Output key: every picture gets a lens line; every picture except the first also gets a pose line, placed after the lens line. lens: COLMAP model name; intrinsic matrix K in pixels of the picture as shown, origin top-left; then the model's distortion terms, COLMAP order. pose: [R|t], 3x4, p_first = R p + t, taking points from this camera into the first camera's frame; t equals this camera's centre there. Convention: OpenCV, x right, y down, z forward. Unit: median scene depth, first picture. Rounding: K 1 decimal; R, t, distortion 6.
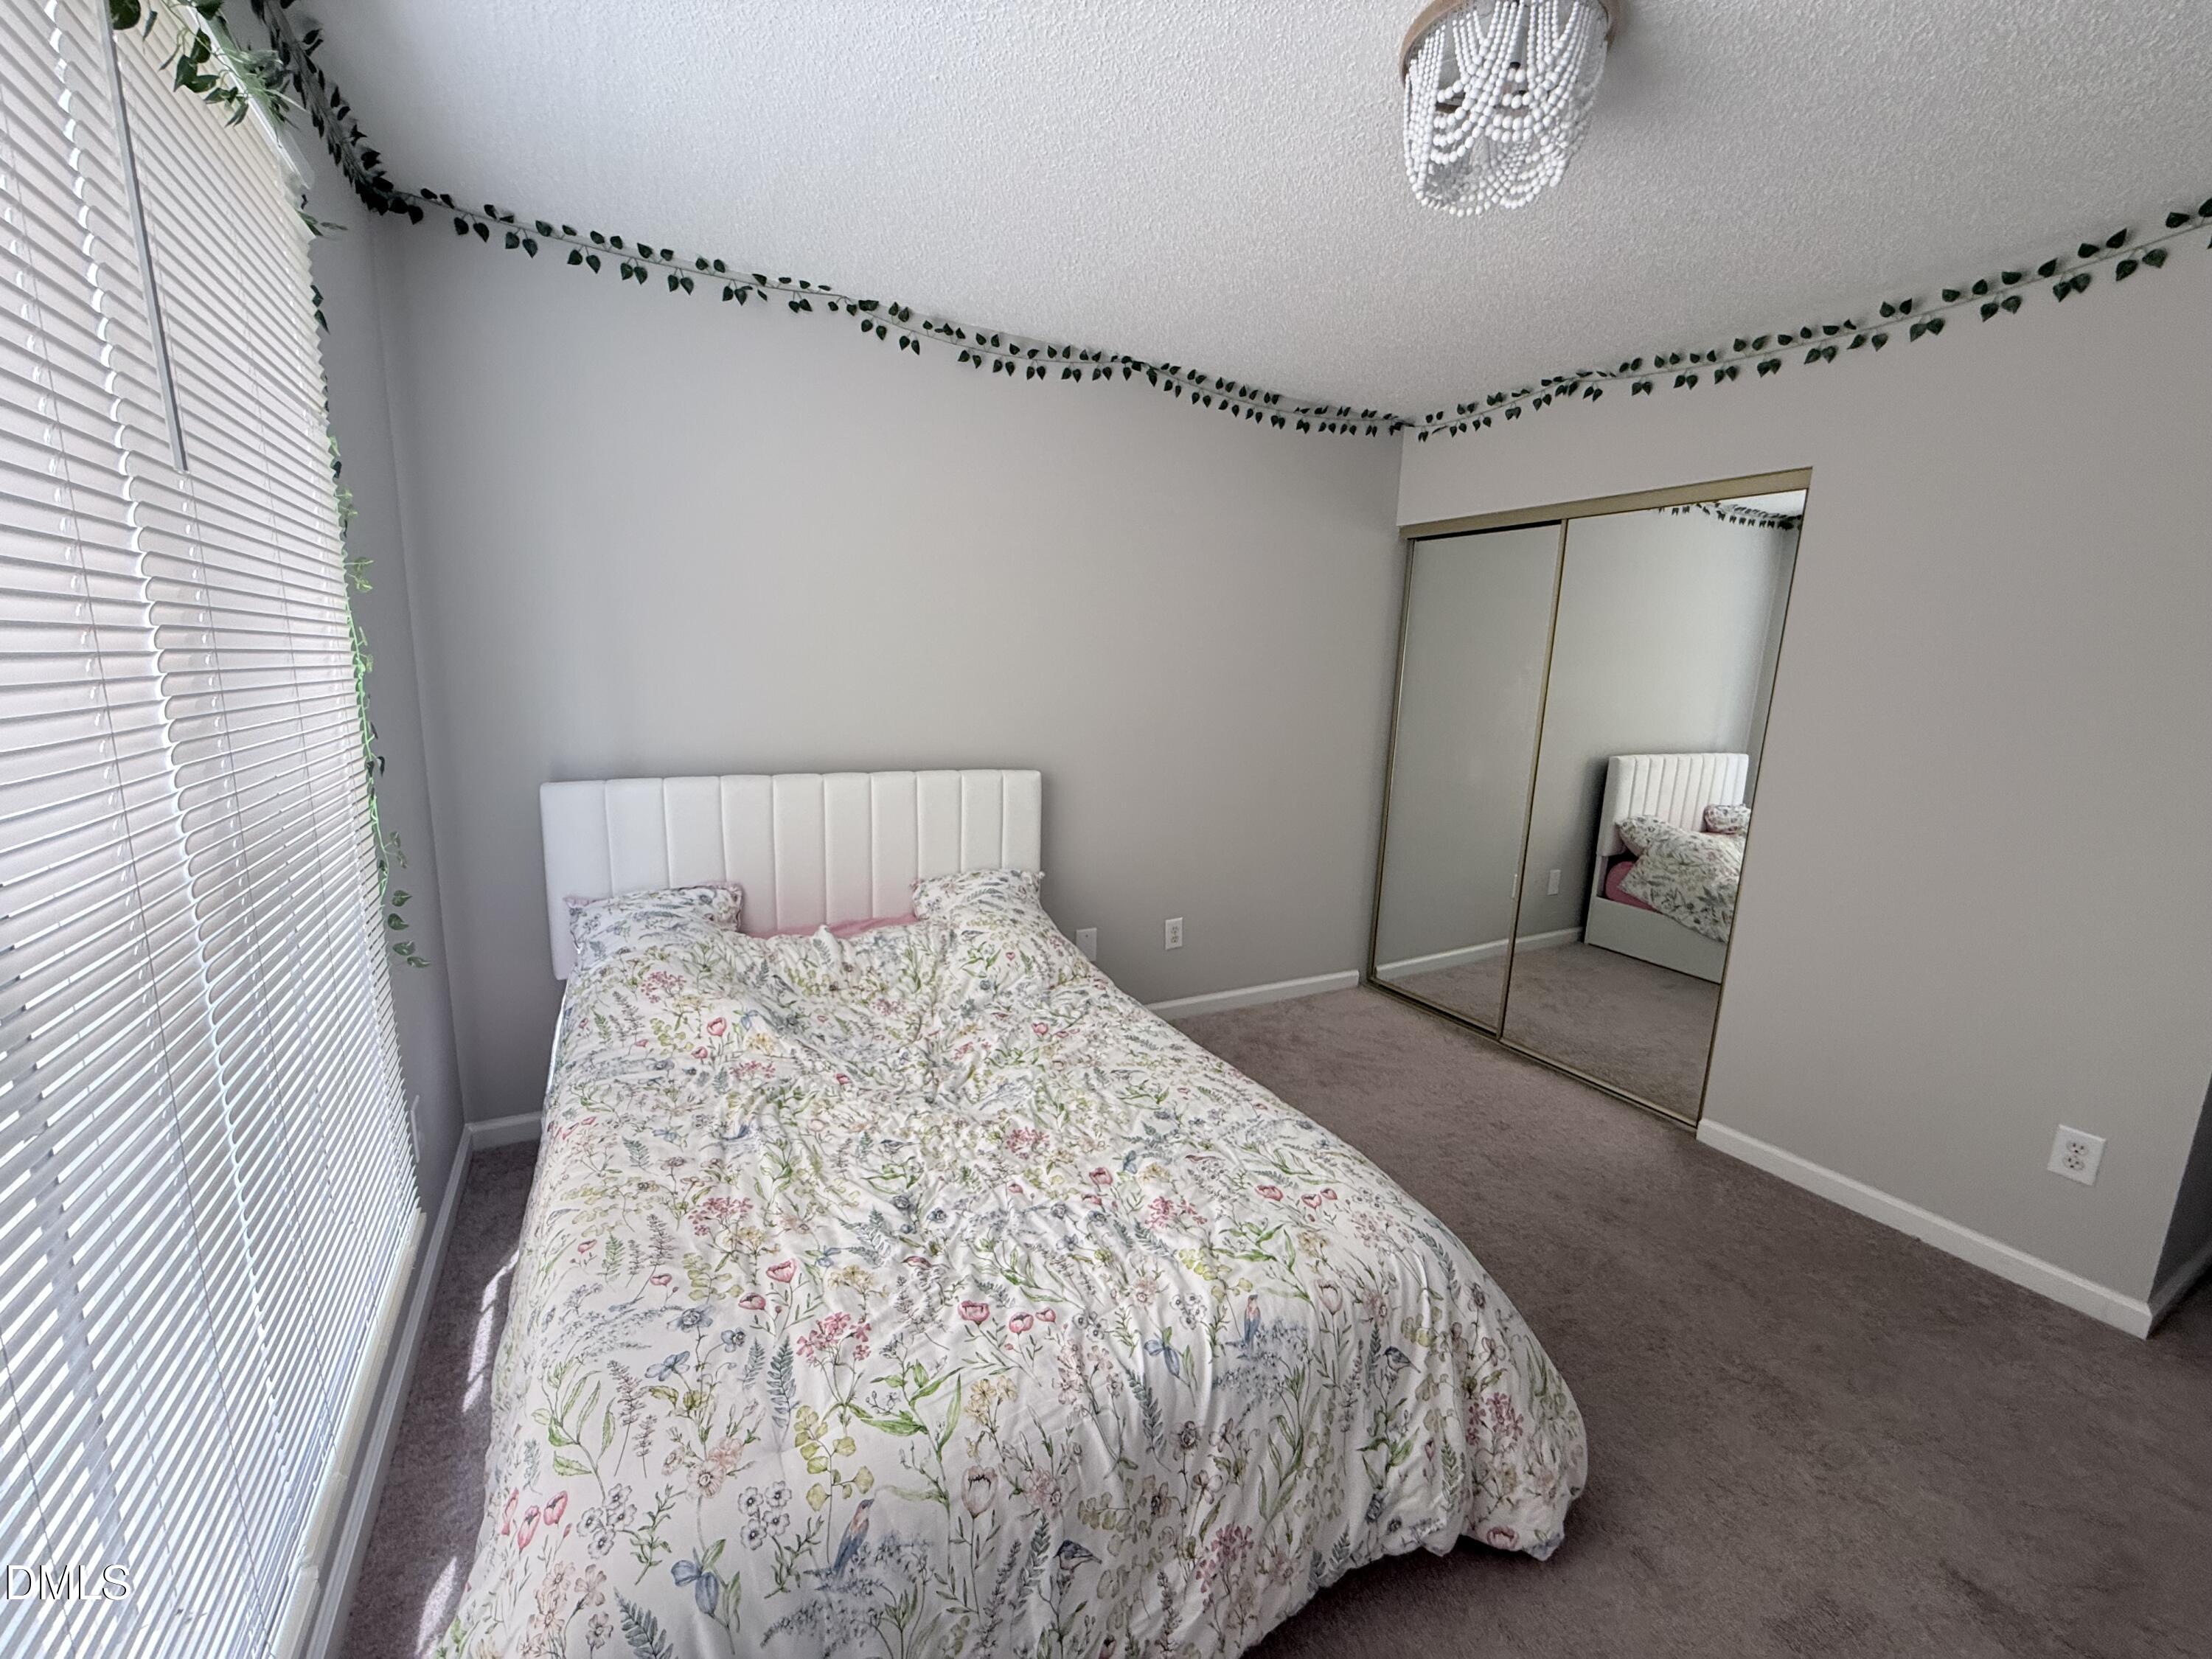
lens RADIAL K [[883.9, 0, 1100.1], [0, 883.9, 829.2], [0, 0, 1]] dist [0.000307, -0.000101]
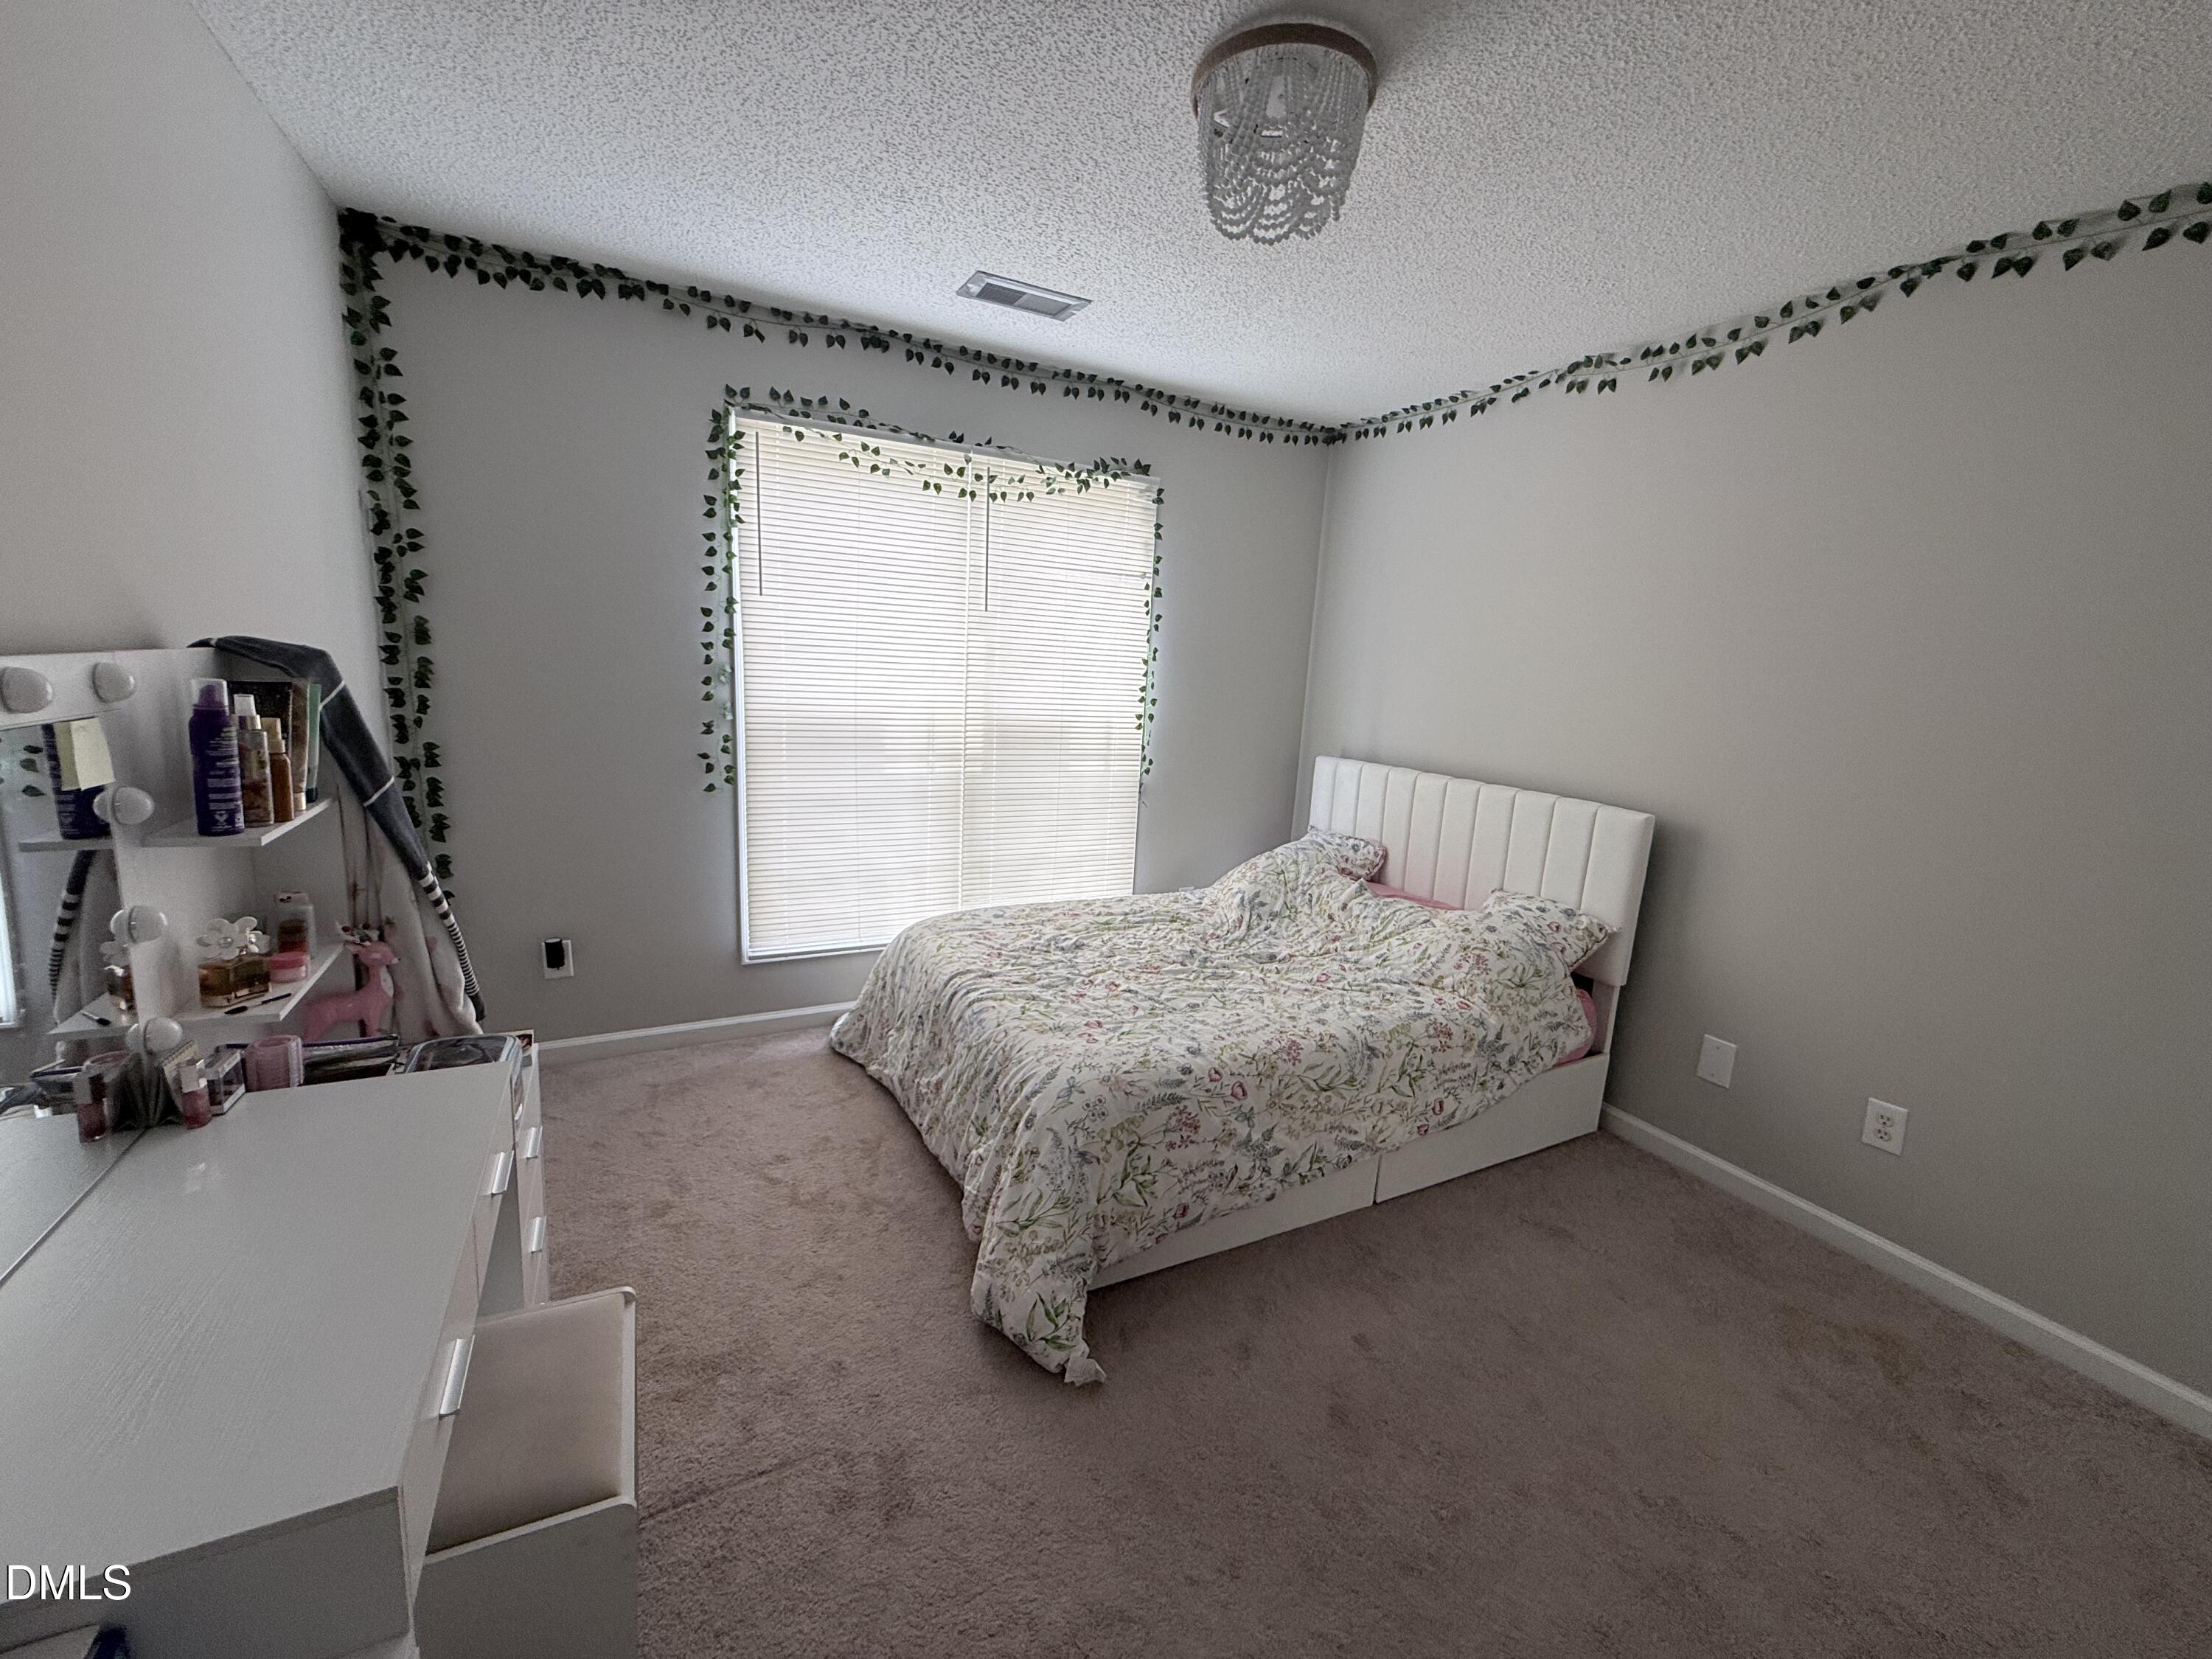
lens RADIAL K [[883.9, 0, 1101.5], [0, 883.9, 825.5], [0, 0, 1]] dist [0.000307, -0.000101]
pose [[-0.014467, 0.151349, -0.988374, 0.925487], [-0.233329, 0.960677, 0.150523, -0.071001], [0.972290, 0.232794, 0.021416, 0.534495]]
